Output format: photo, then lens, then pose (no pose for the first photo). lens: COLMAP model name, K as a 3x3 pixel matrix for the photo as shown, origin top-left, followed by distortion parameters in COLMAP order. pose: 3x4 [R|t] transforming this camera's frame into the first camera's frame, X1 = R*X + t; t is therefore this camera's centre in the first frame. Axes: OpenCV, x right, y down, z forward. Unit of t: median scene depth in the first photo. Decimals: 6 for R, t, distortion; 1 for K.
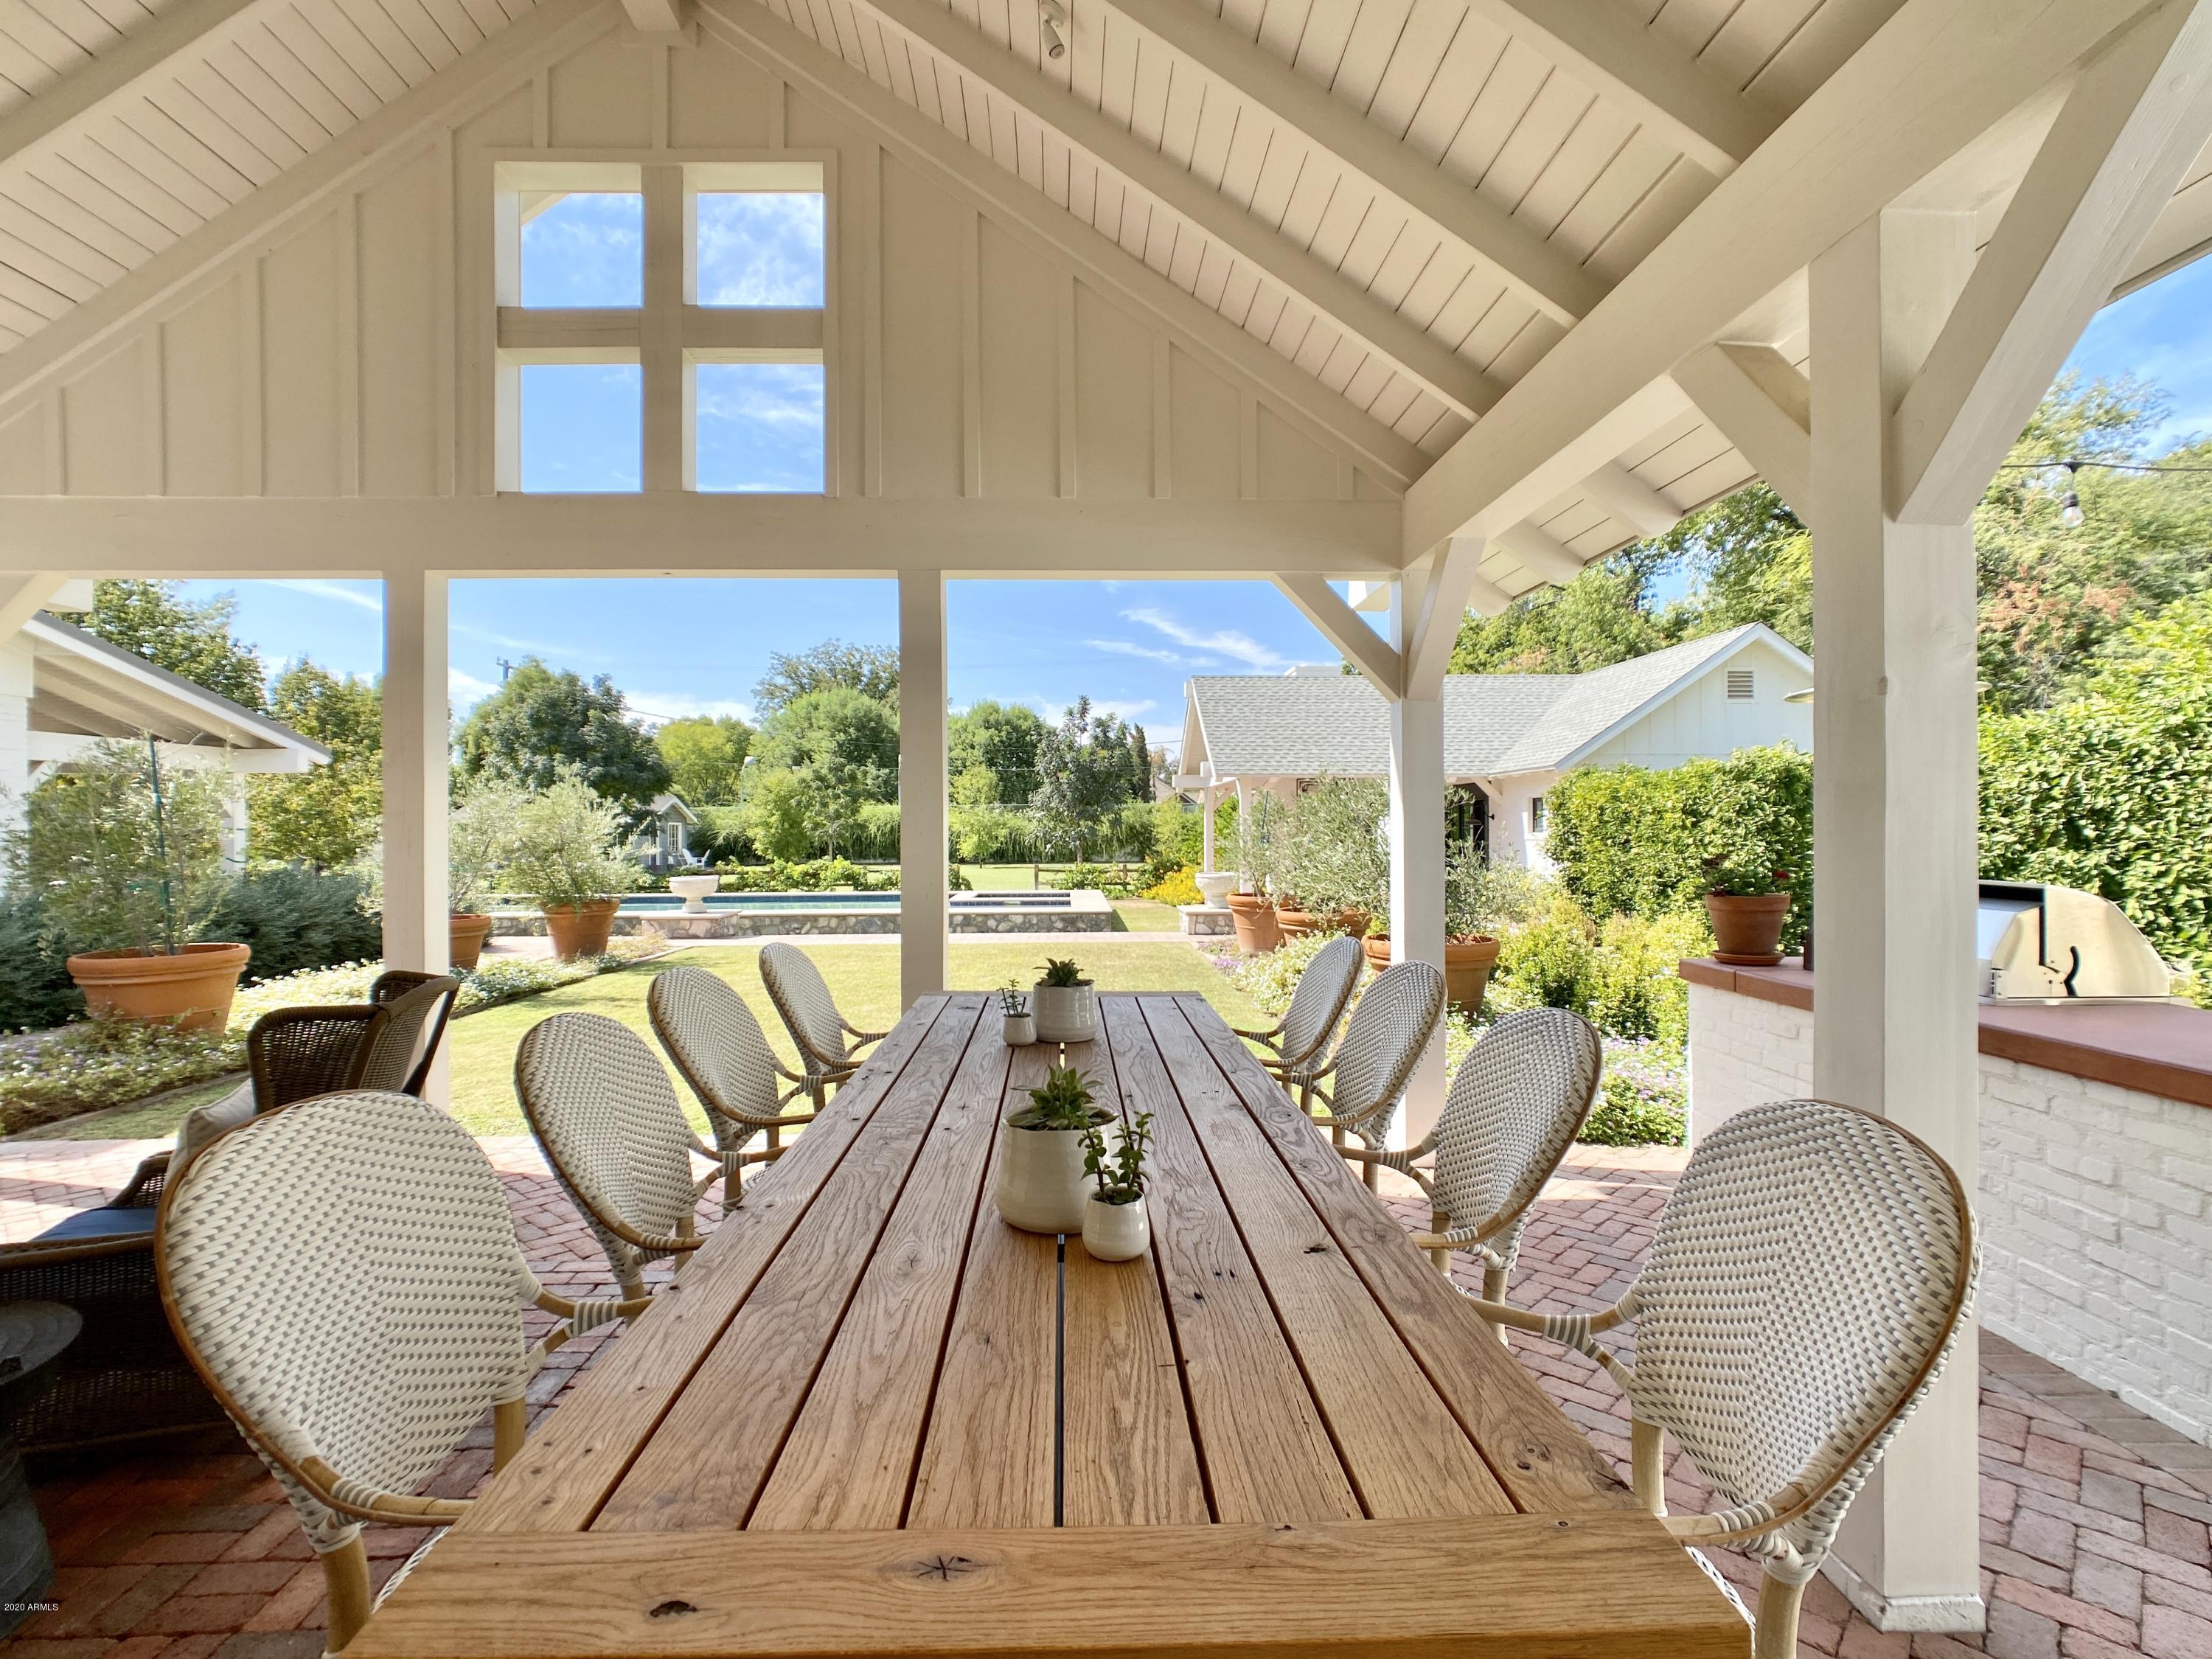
lens RADIAL K [[1093.3, 0, 1096.4], [0, 1093.3, 835.4], [0, 0, 1]] dist [-0.005055, -0.000356]
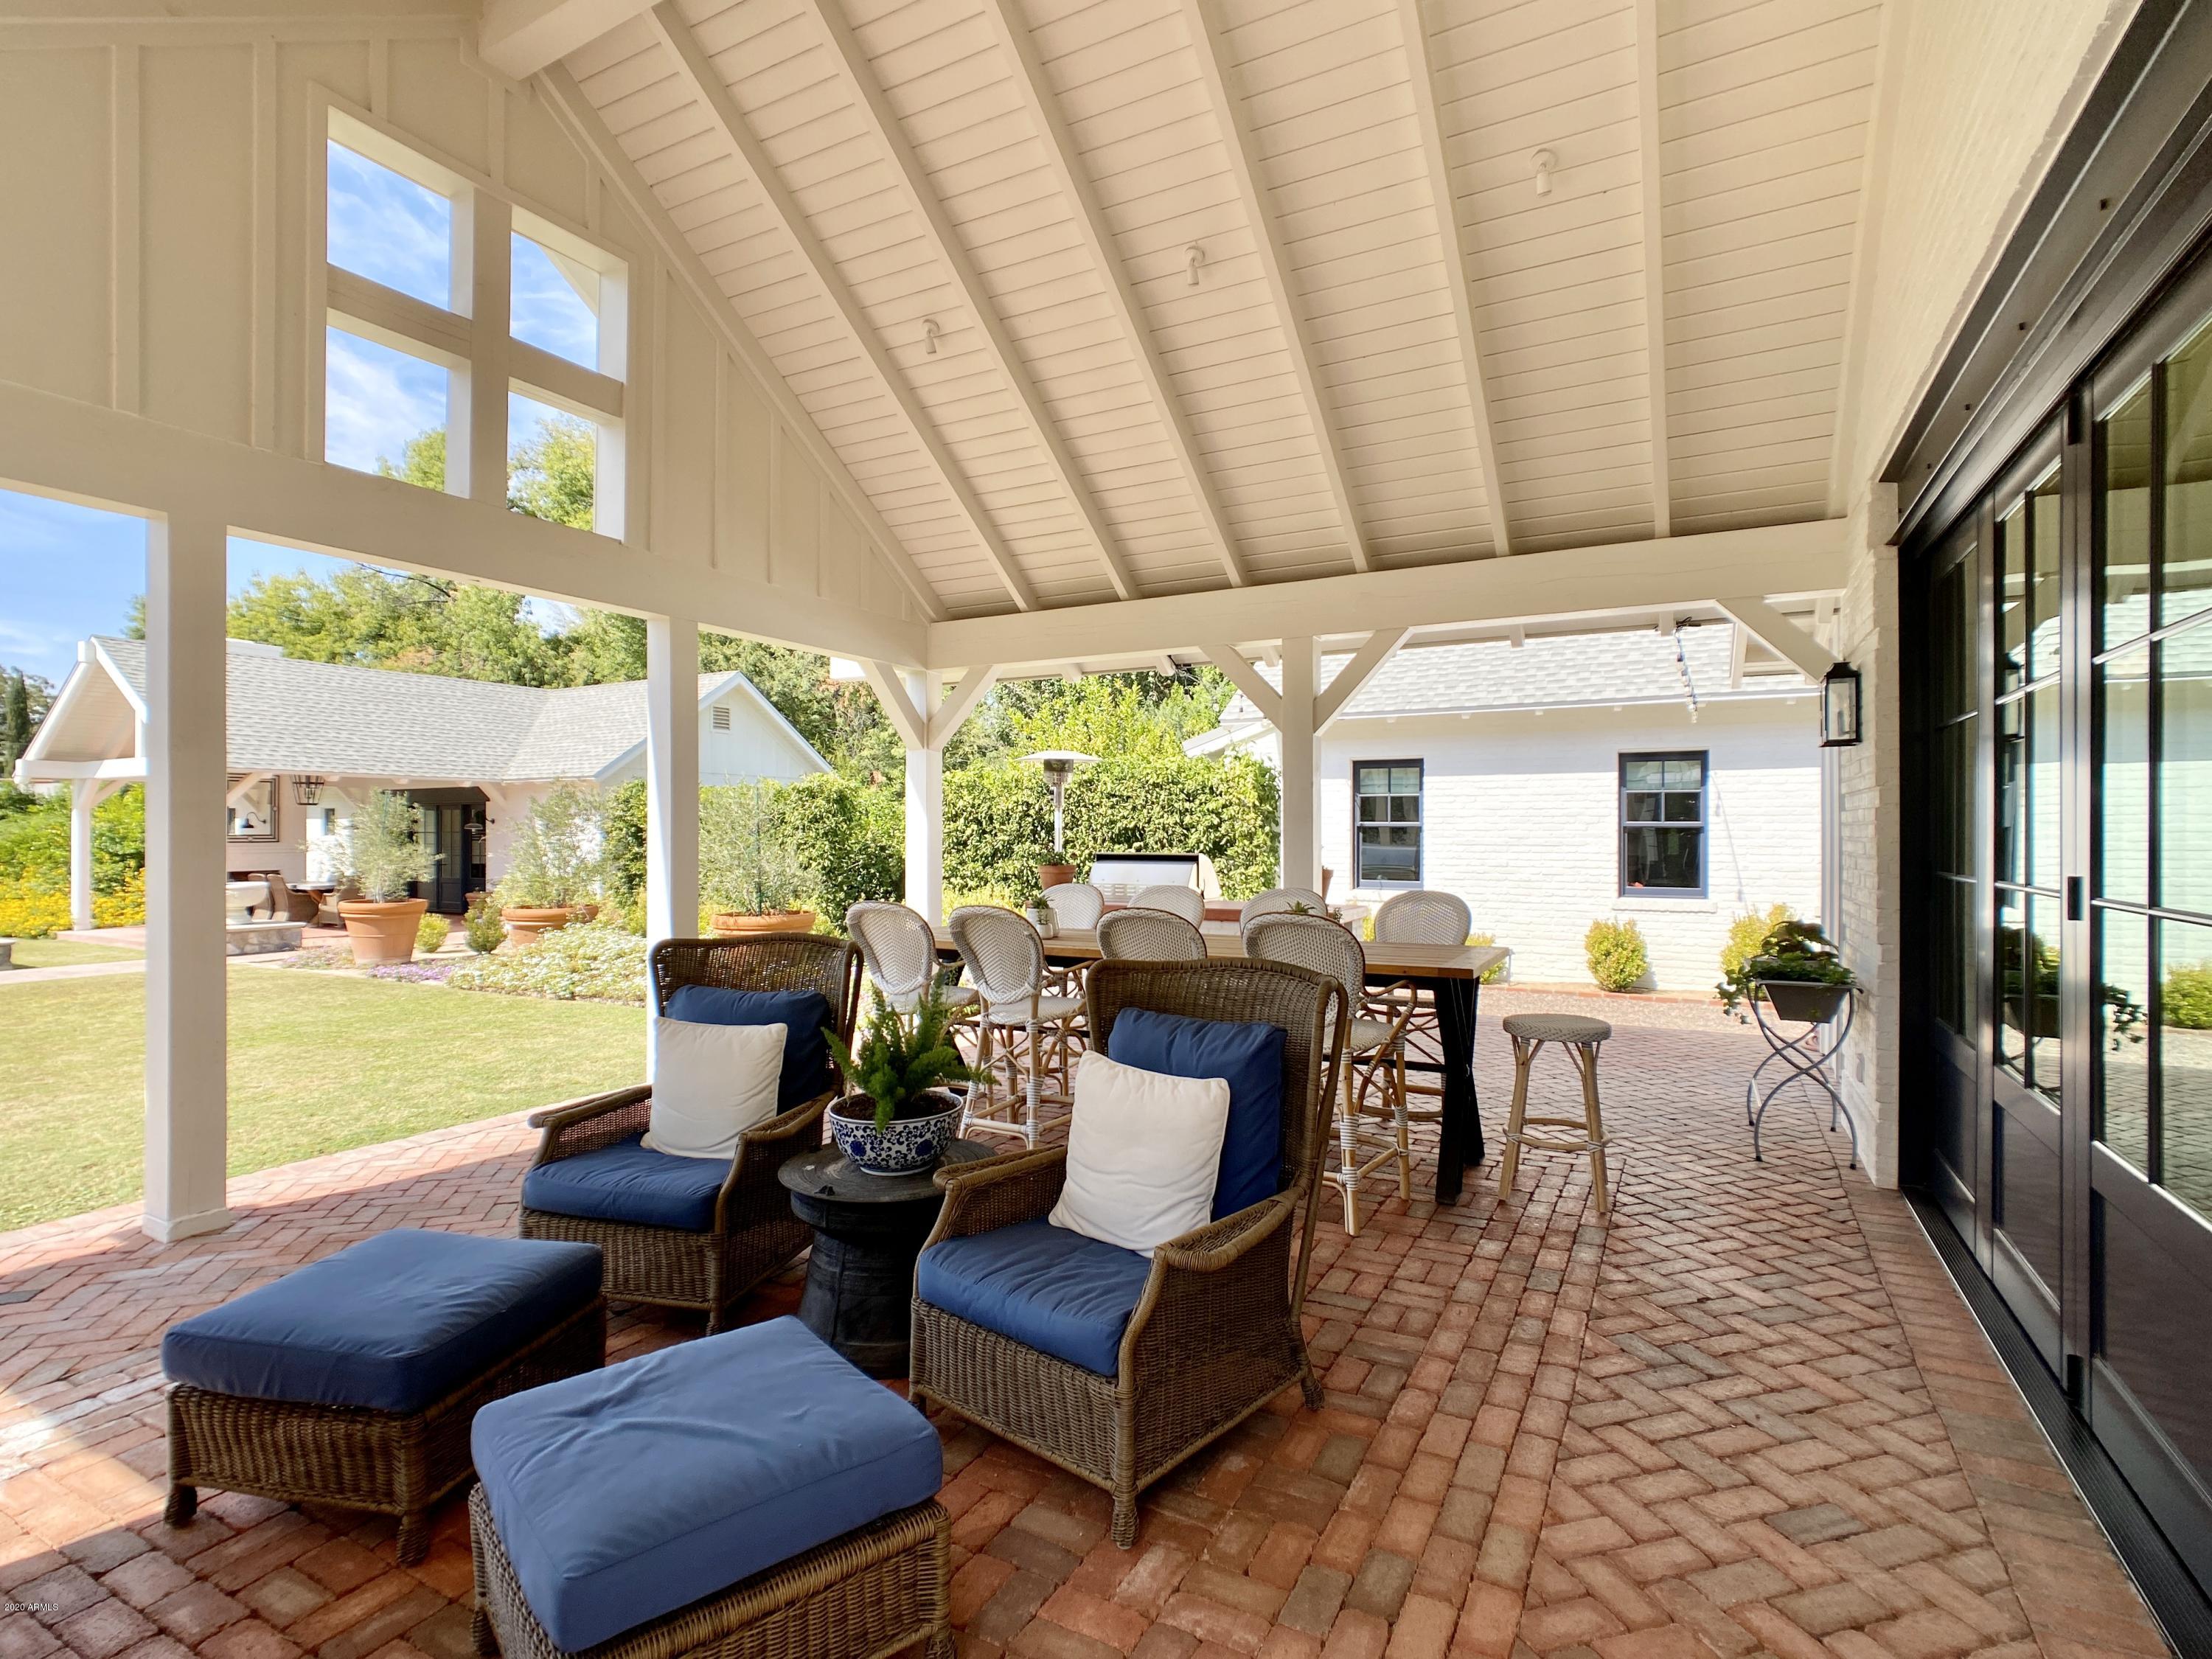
lens RADIAL K [[1093.3, 0, 1109.9], [0, 1093.3, 817.3], [0, 0, 1]] dist [-0.005055, -0.000356]
pose [[0.493640, 0.015234, 0.869533, -0.159450], [0.004417, 0.999790, -0.020023, 0.001505], [-0.869655, 0.013725, 0.493469, -0.004681]]
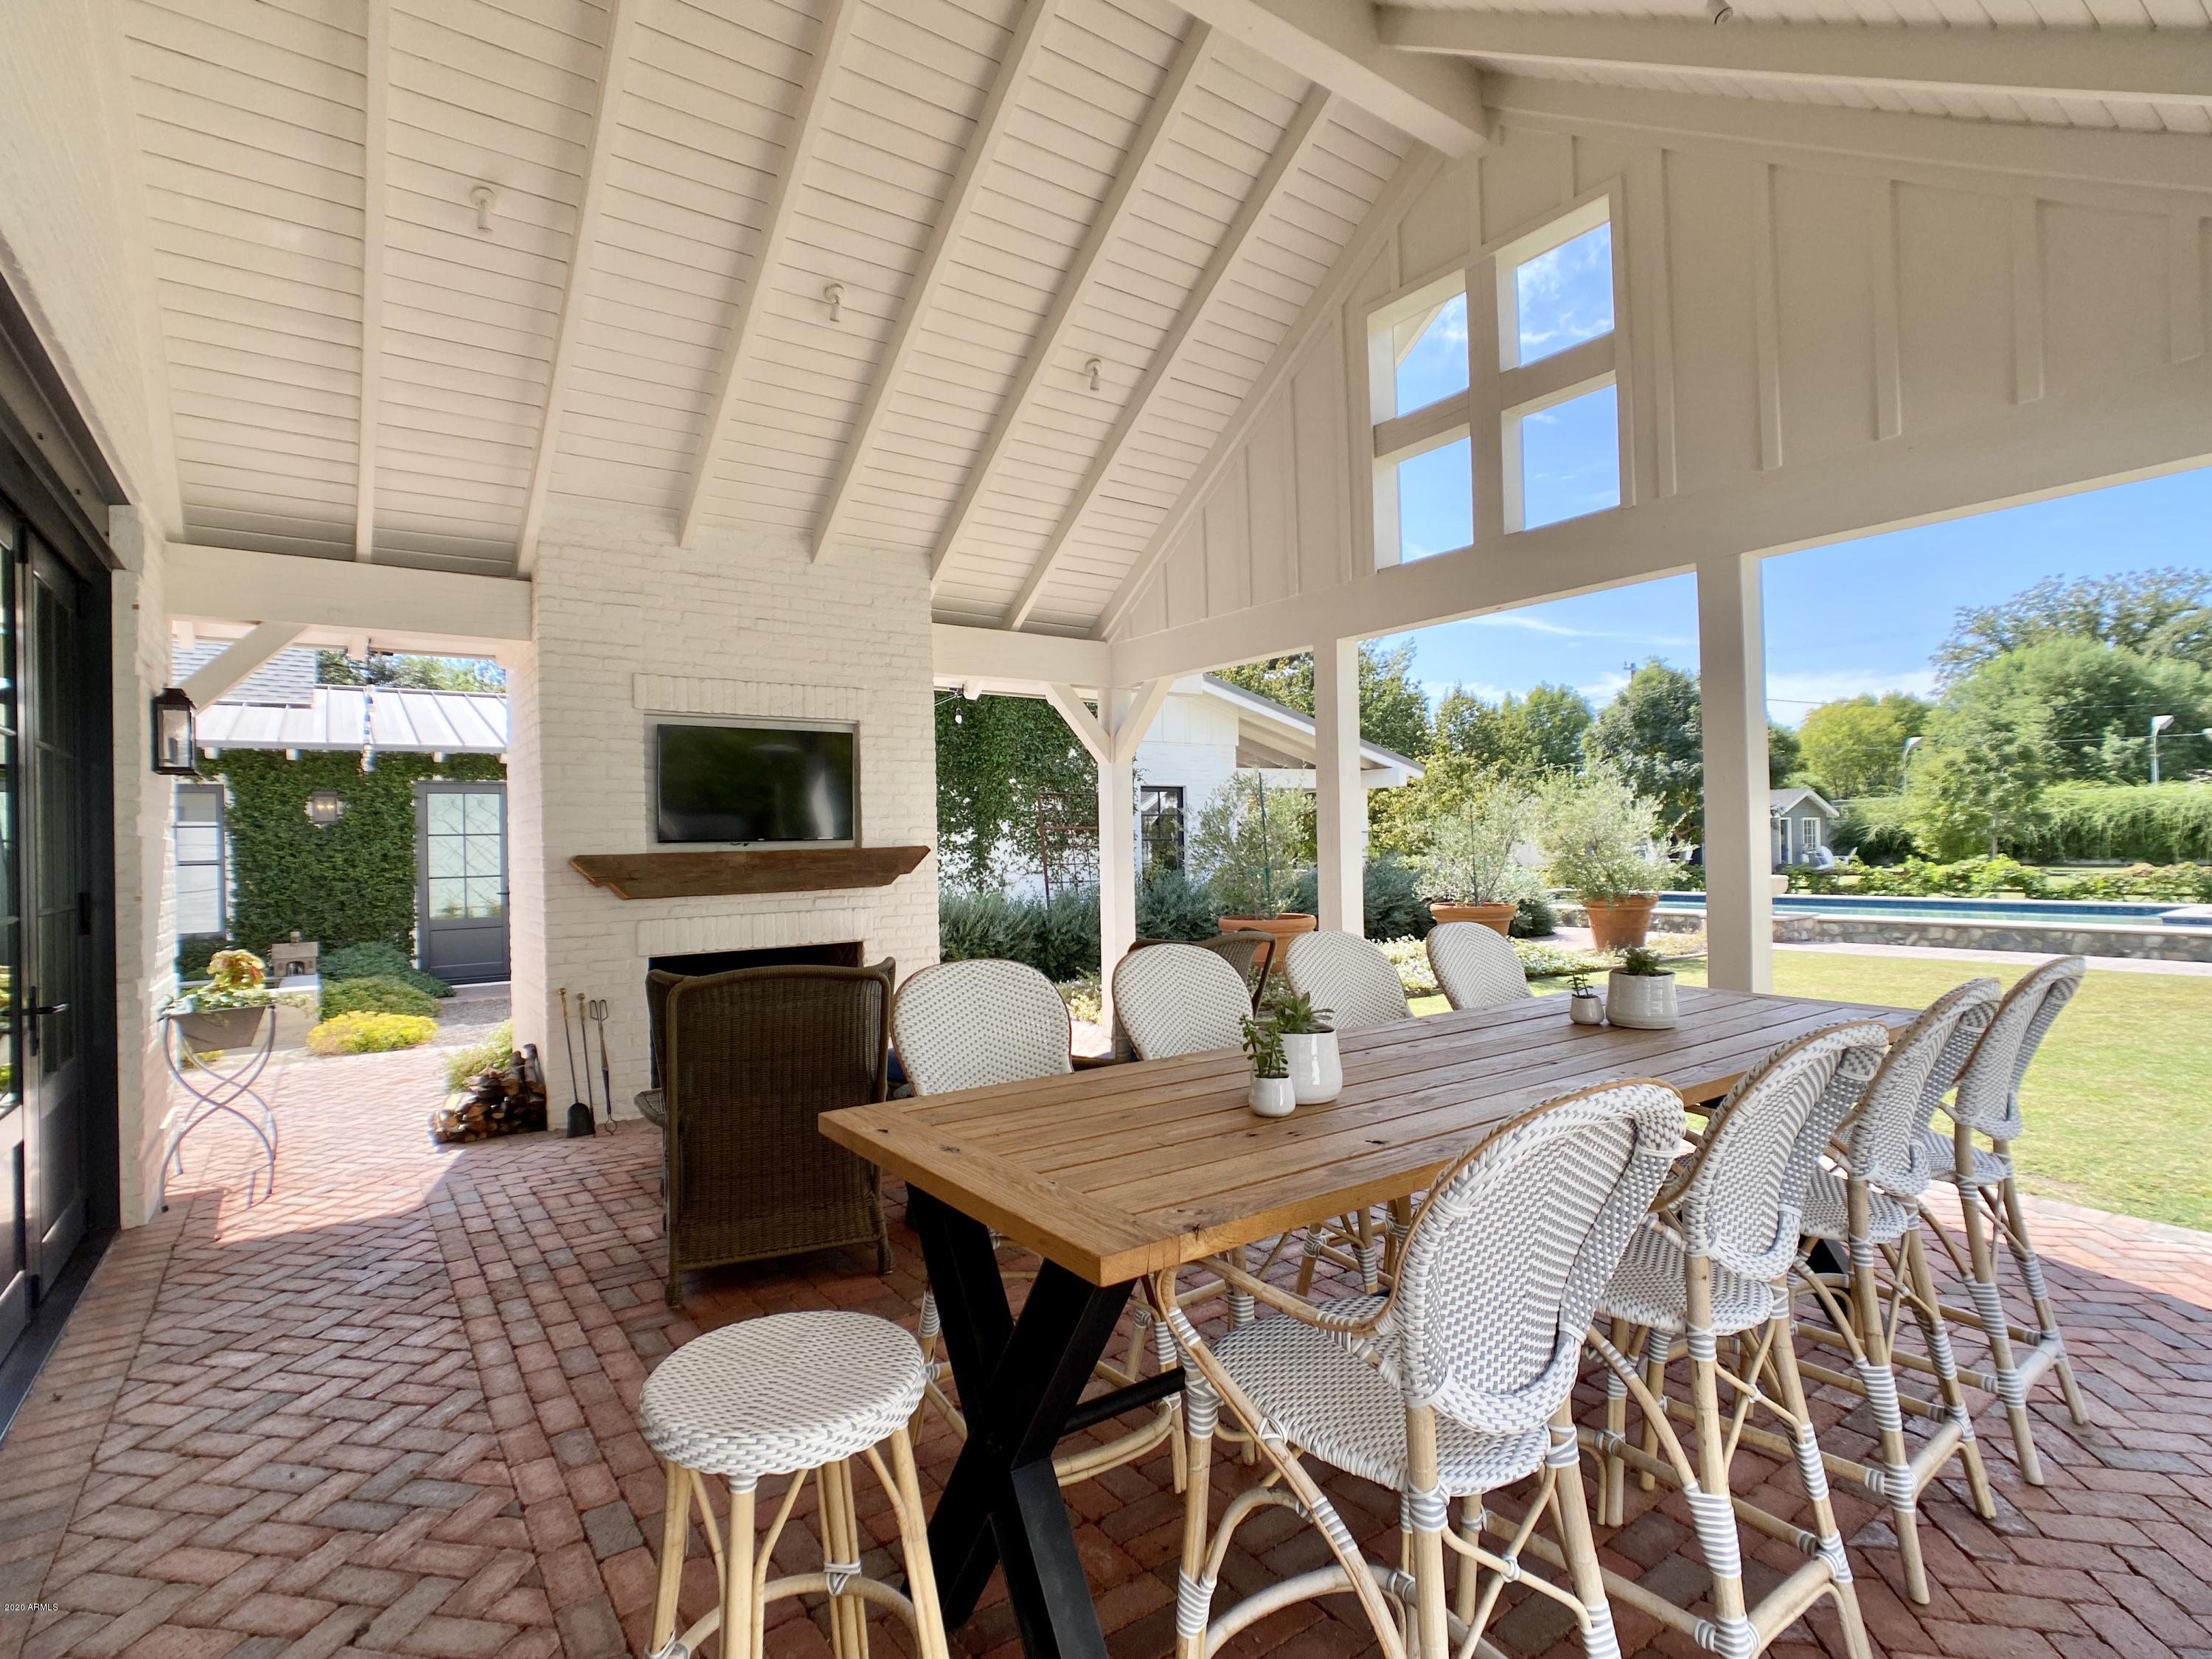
lens RADIAL K [[1093.3, 0, 1094.8], [0, 1093.3, 843.1], [0, 0, 1]] dist [-0.005055, -0.000356]
pose [[0.561714, -0.004860, -0.827317, 0.052992], [0.012081, 0.999924, 0.002328, 0.000400], [0.827243, -0.011303, 0.561730, -0.001390]]
